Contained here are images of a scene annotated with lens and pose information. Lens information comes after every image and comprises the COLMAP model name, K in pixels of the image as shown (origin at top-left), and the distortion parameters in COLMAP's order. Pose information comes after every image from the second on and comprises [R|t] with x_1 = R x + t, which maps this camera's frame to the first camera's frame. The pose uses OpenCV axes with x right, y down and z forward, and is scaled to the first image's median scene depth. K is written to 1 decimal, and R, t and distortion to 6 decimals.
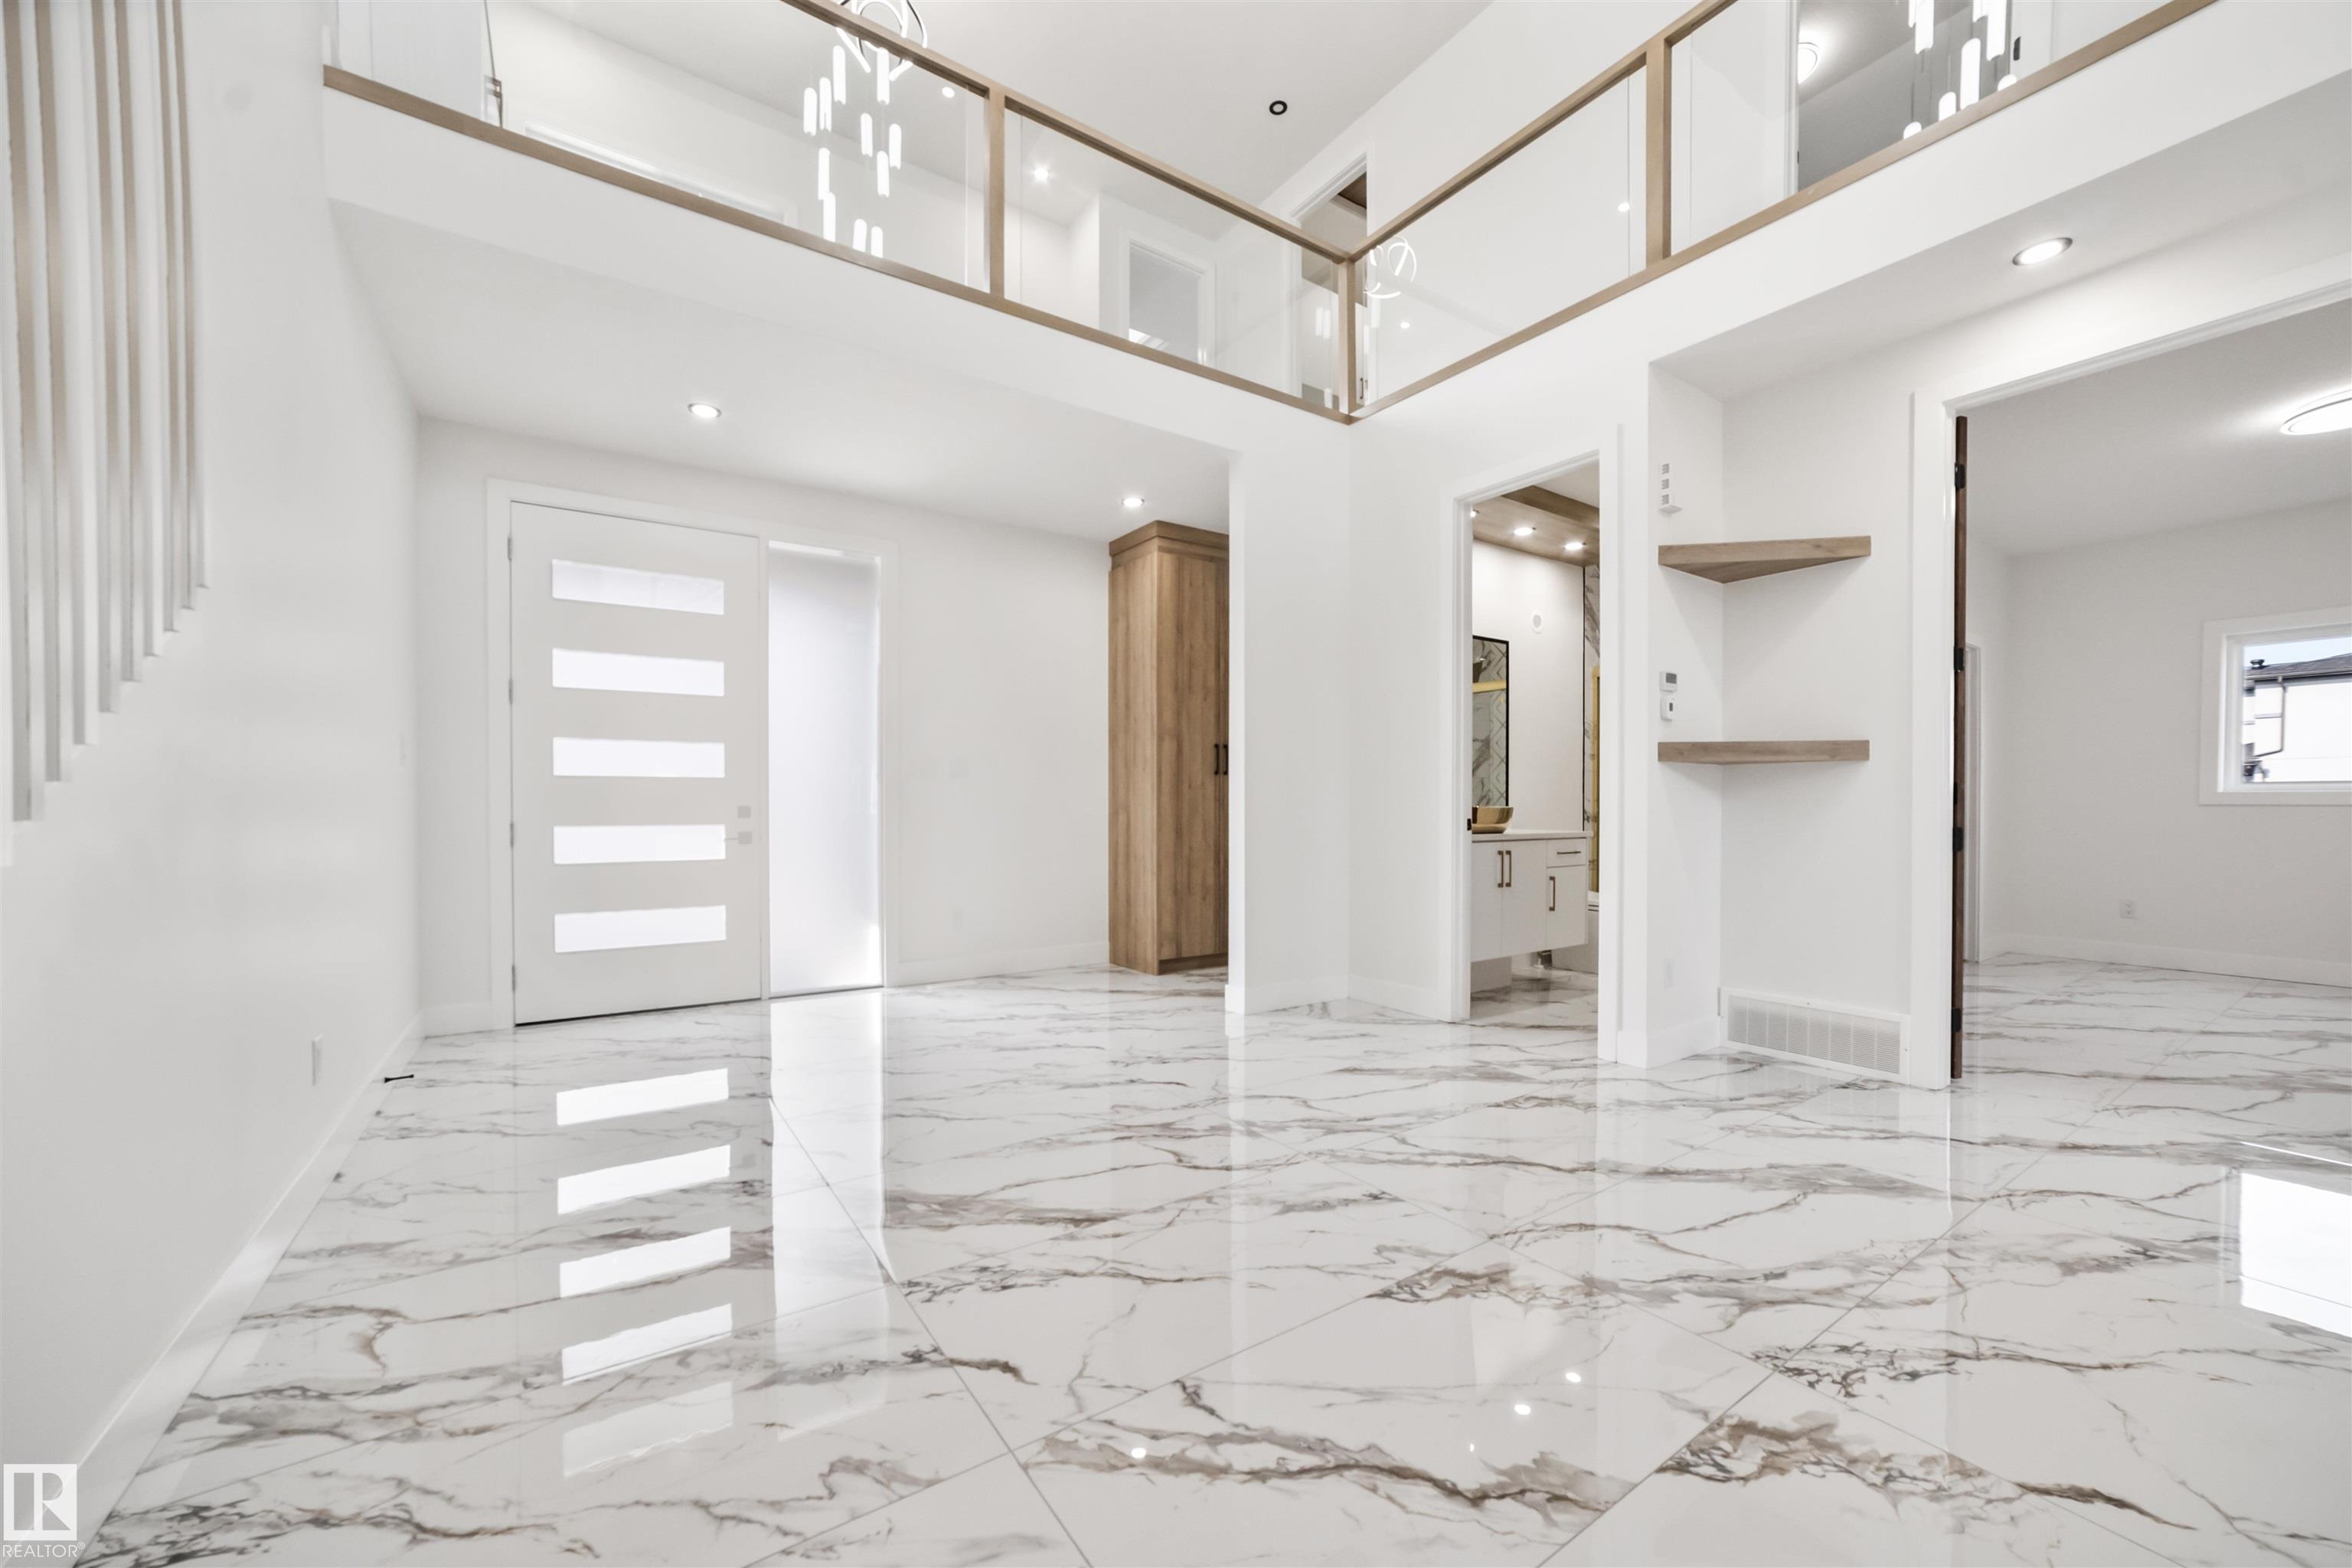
lens RADIAL K [[900.7, 0, 1178.5], [0, 900.7, 812.5], [0, 0, 1]] dist [-0.037988, 0.017504]
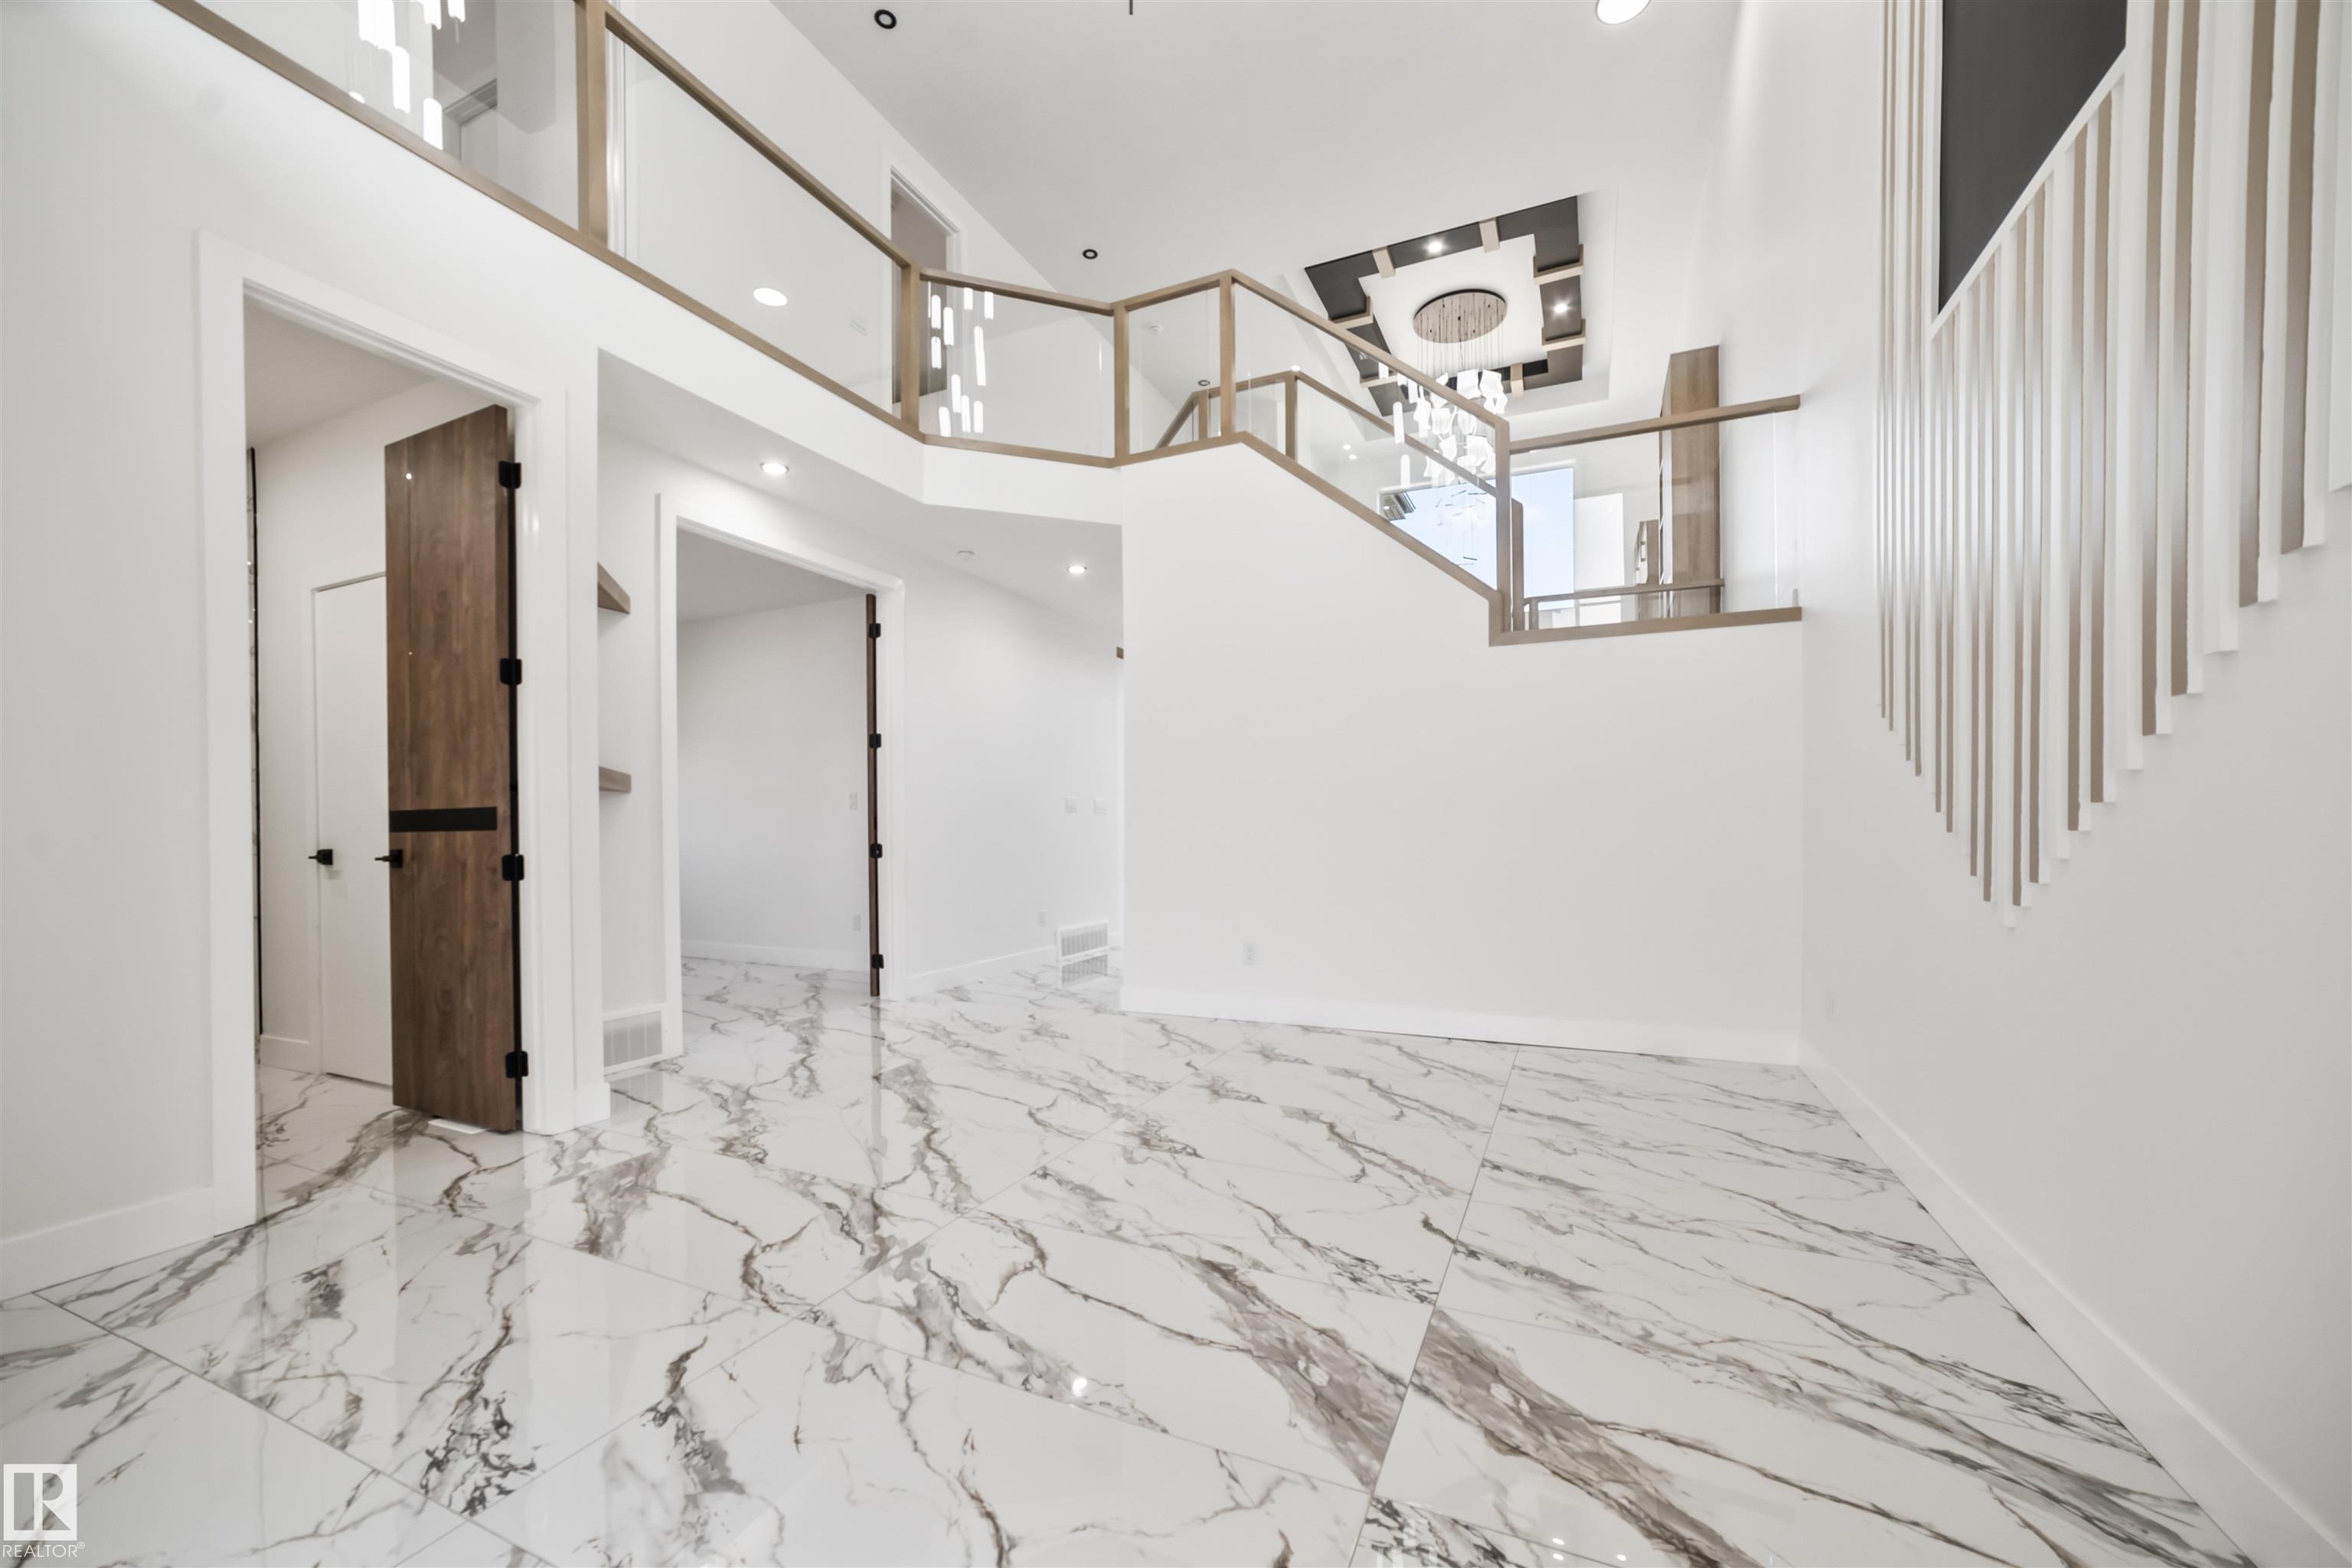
lens RADIAL K [[907.1, 0, 1176.9], [0, 907.1, 832.5], [0, 0, 1]] dist [-0.039642, 0.024669]
pose [[-0.517446, 0.000559, 0.855716, -0.825796], [0.010471, 0.999929, 0.005679, -0.007845], [-0.855652, 0.011899, -0.517415, 1.413503]]
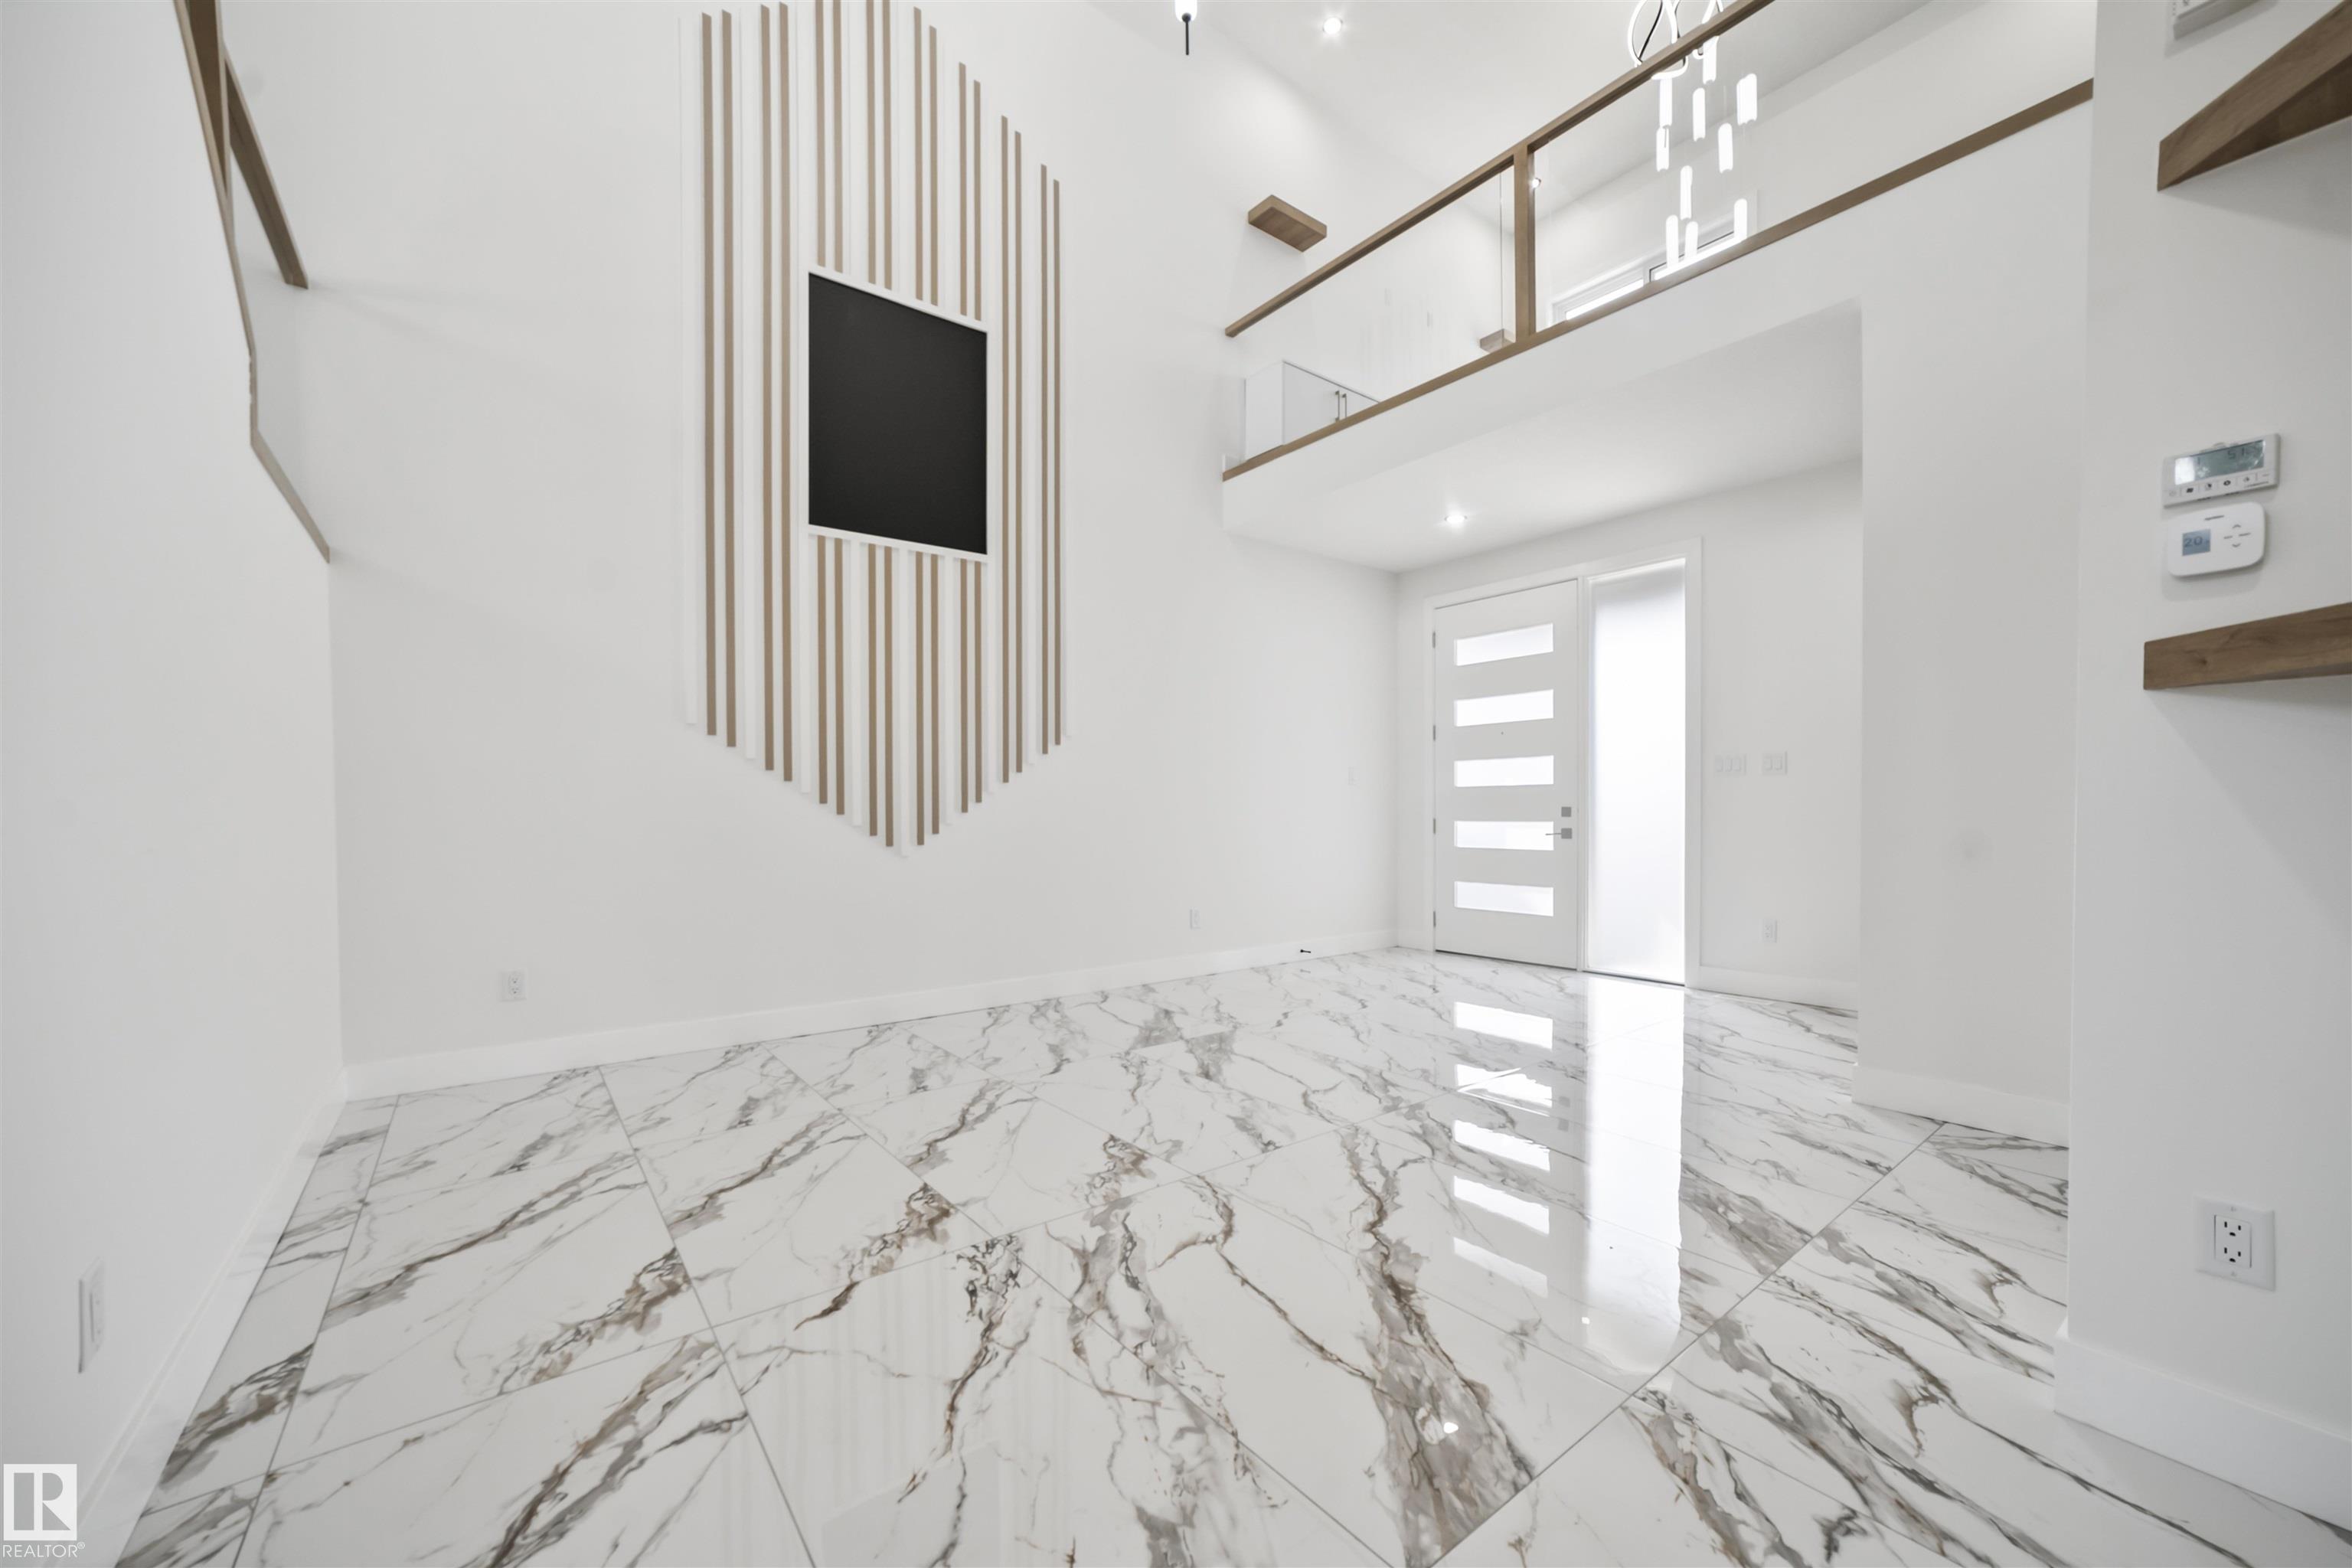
lens RADIAL K [[900.7, 0, 1178.5], [0, 900.7, 812.5], [0, 0, 1]] dist [-0.037988, 0.017504]
pose [[0.056882, 0.000910, -0.998380, 1.347601], [-0.000477, 0.999999, 0.000884, -0.001006], [0.998381, 0.000426, 0.056883, 0.801103]]
